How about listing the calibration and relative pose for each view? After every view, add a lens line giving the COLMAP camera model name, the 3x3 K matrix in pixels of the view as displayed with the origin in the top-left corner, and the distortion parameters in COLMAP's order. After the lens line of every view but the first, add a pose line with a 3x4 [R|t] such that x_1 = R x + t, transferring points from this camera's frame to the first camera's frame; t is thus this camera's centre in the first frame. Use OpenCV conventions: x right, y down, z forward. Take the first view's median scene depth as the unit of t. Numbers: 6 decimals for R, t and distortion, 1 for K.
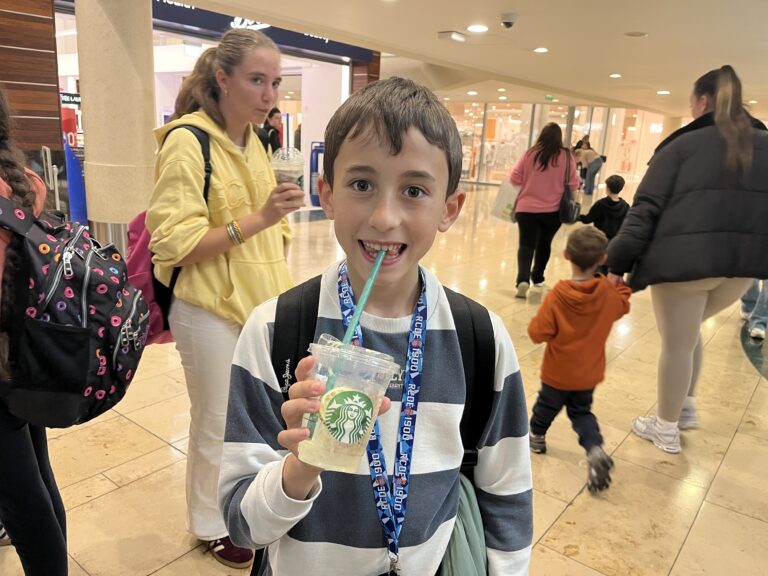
lens RADIAL K [[589.6, 0, 382.8], [0, 589.6, 285.8], [0, 0, 1]] dist [-0.001103, -0.001466]
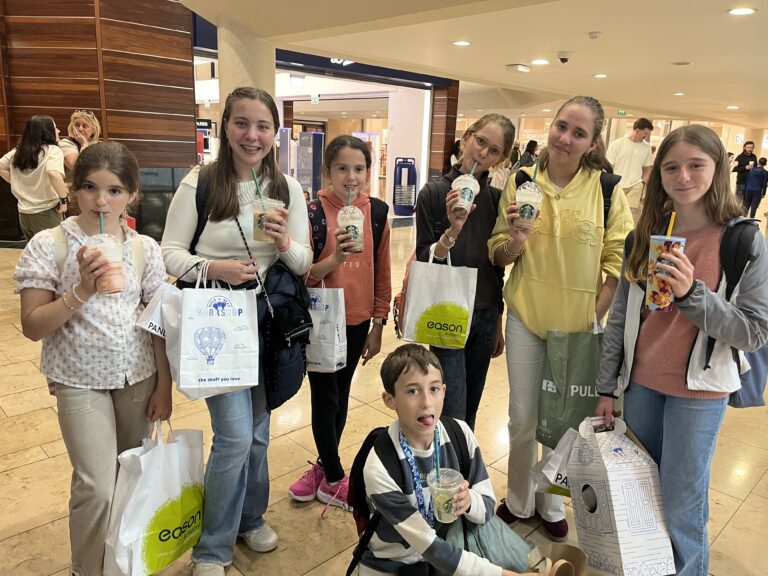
lens RADIAL K [[589.6, 0, 385.9], [0, 589.6, 288.7], [0, 0, 1]] dist [-0.001103, -0.001466]
pose [[0.991222, 0.021977, -0.130369, 0.016291], [-0.023849, 0.999633, -0.012814, 0.027725], [0.130040, 0.015811, 0.991383, -0.152241]]
